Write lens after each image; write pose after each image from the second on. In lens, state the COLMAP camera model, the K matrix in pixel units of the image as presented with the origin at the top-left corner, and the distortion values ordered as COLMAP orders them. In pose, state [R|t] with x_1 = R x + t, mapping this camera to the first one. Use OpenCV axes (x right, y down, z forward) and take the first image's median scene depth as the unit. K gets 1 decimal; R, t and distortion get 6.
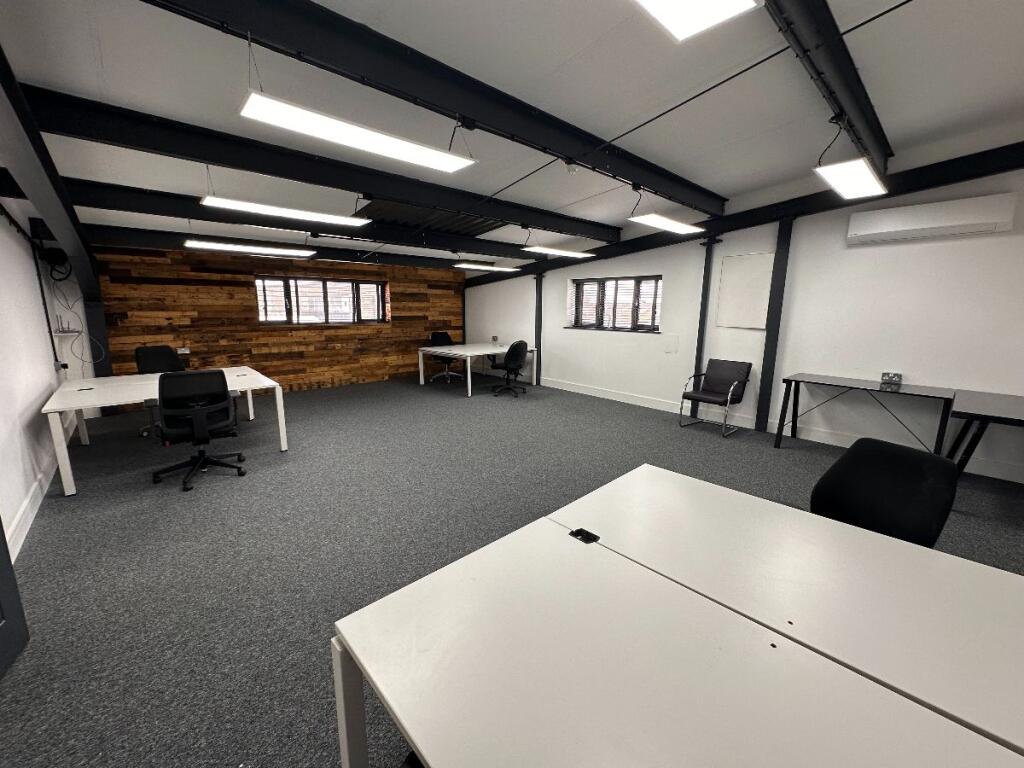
lens RADIAL K [[406.5, 0, 512.0], [0, 406.5, 384.0], [0, 0, 1]] dist [-0.000955, -0.000259]
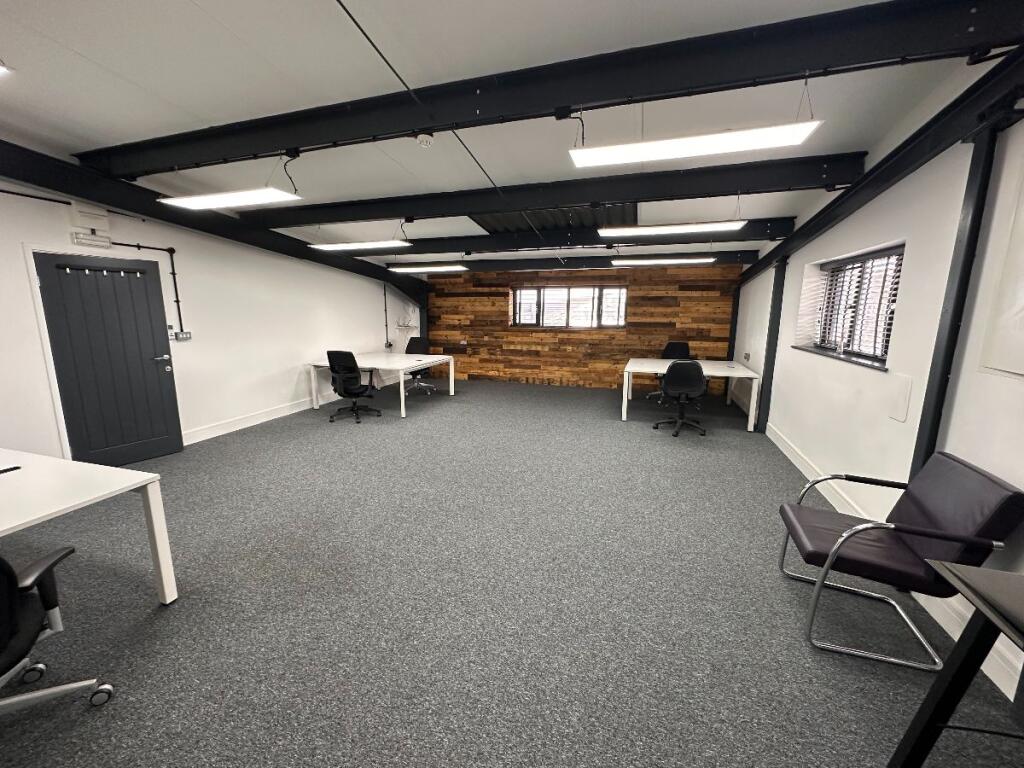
lens RADIAL K [[406.5, 0, 512.0], [0, 406.5, 384.0], [0, 0, 1]] dist [-0.000955, -0.000259]
pose [[0.493150, 0.150639, -0.856803, 0.444749], [-0.163192, 0.983428, 0.078973, -0.065149], [0.854501, 0.100878, 0.509561, 0.353300]]
